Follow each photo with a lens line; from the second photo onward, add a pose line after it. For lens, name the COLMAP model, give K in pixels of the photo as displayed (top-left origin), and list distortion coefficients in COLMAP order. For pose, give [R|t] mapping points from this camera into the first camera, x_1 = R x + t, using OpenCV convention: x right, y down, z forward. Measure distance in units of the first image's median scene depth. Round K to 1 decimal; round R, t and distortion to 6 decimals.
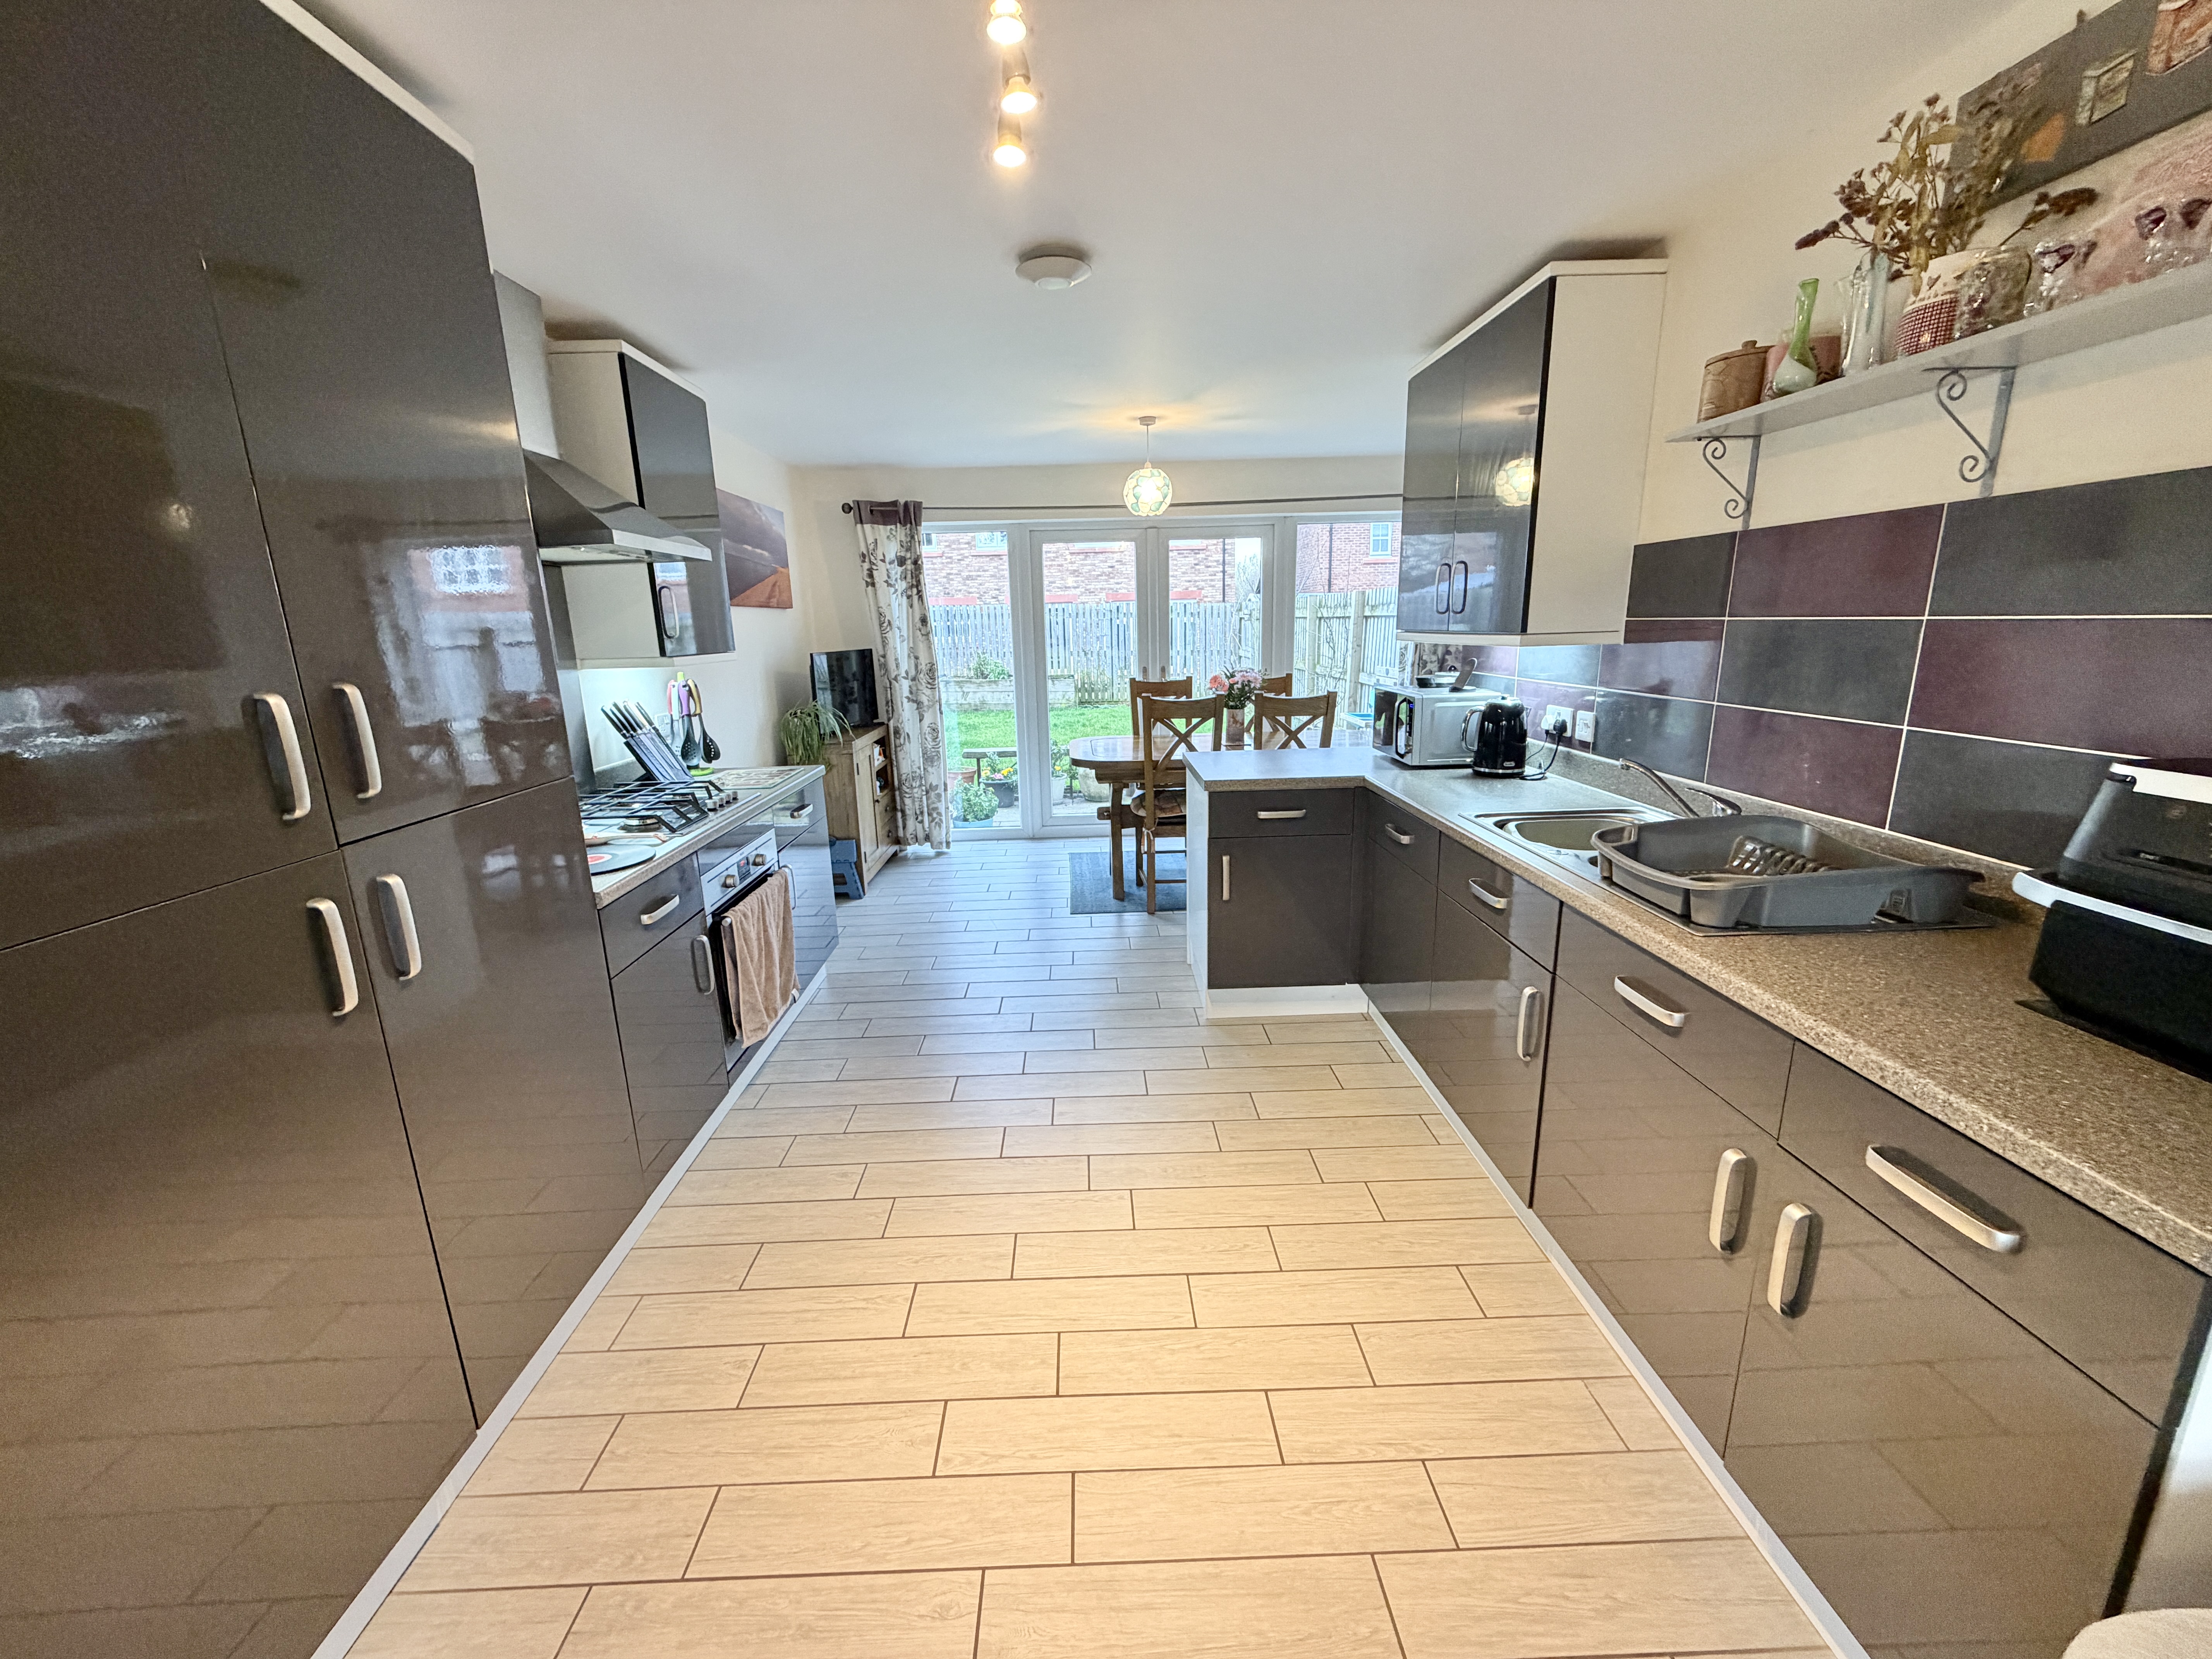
lens RADIAL K [[875.0, 0, 1097.2], [0, 875.0, 832.3], [0, 0, 1]] dist [0.000635, 0.000222]
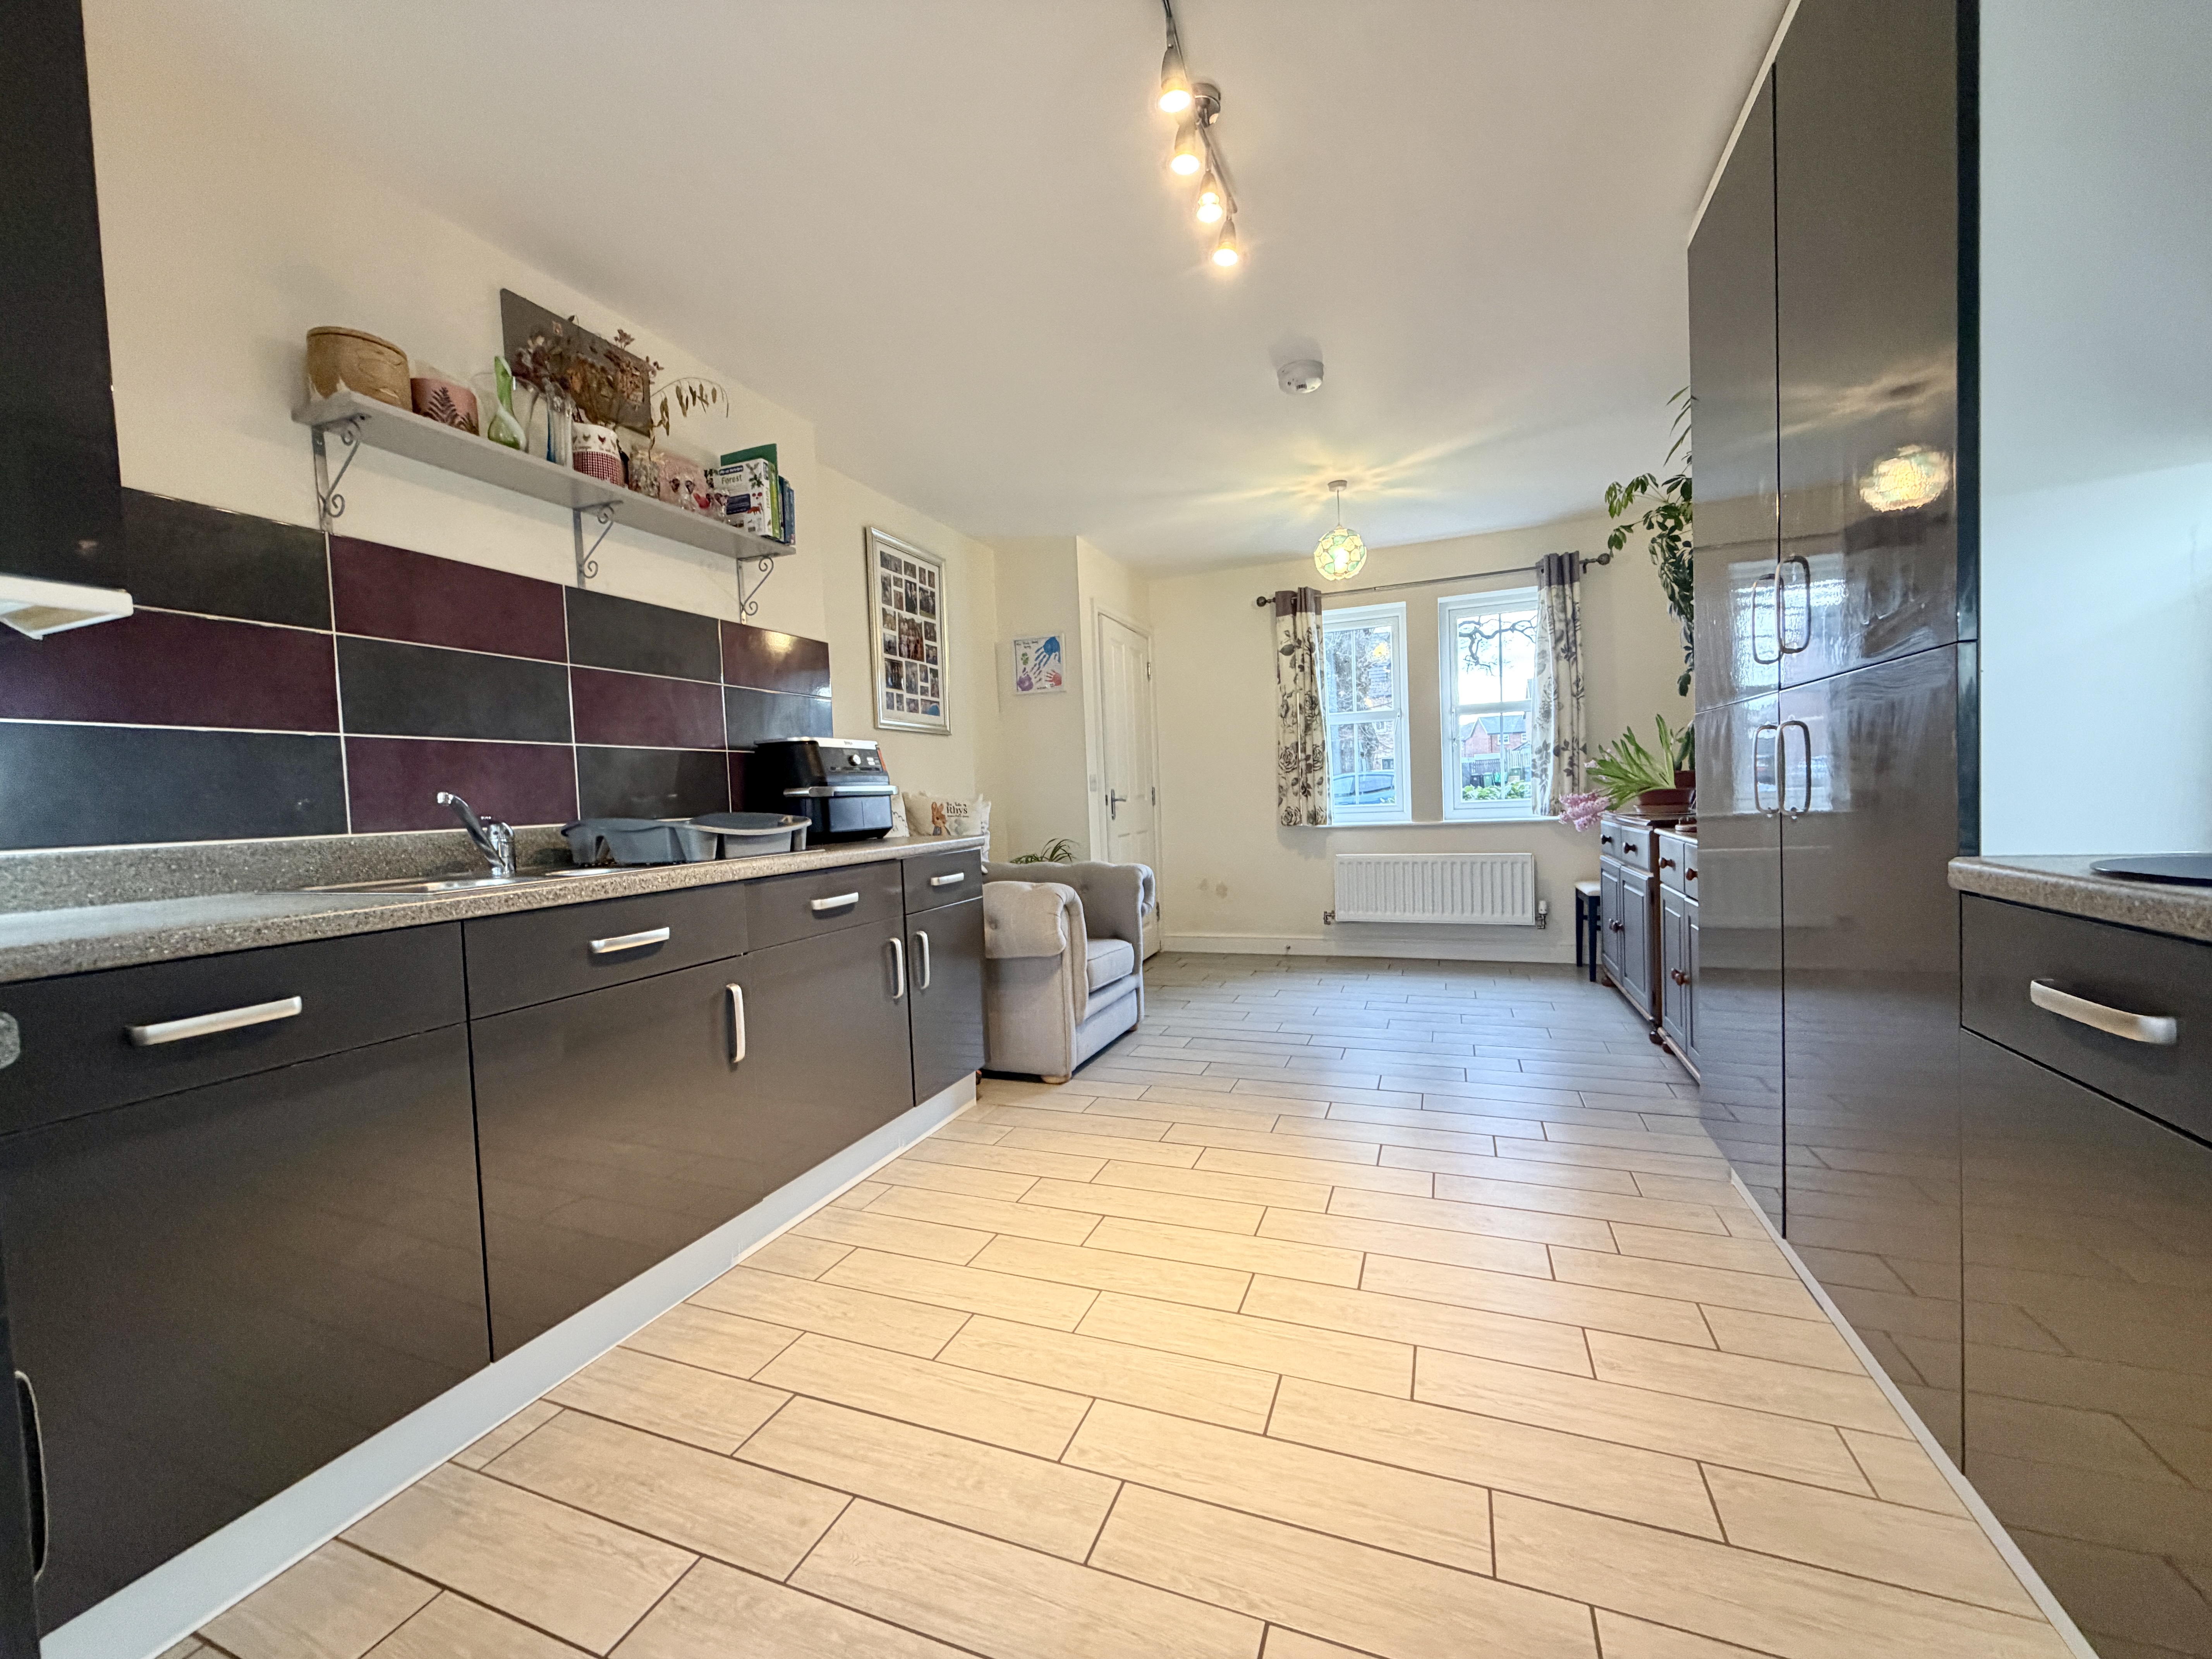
lens RADIAL K [[875.0, 0, 1103.9], [0, 875.0, 826.5], [0, 0, 1]] dist [0.000635, 0.000222]
pose [[-0.922169, 0.050967, 0.383415, -0.104683], [0.151870, 0.959382, 0.237742, -0.061511], [-0.355725, 0.277467, -0.892453, 0.617047]]
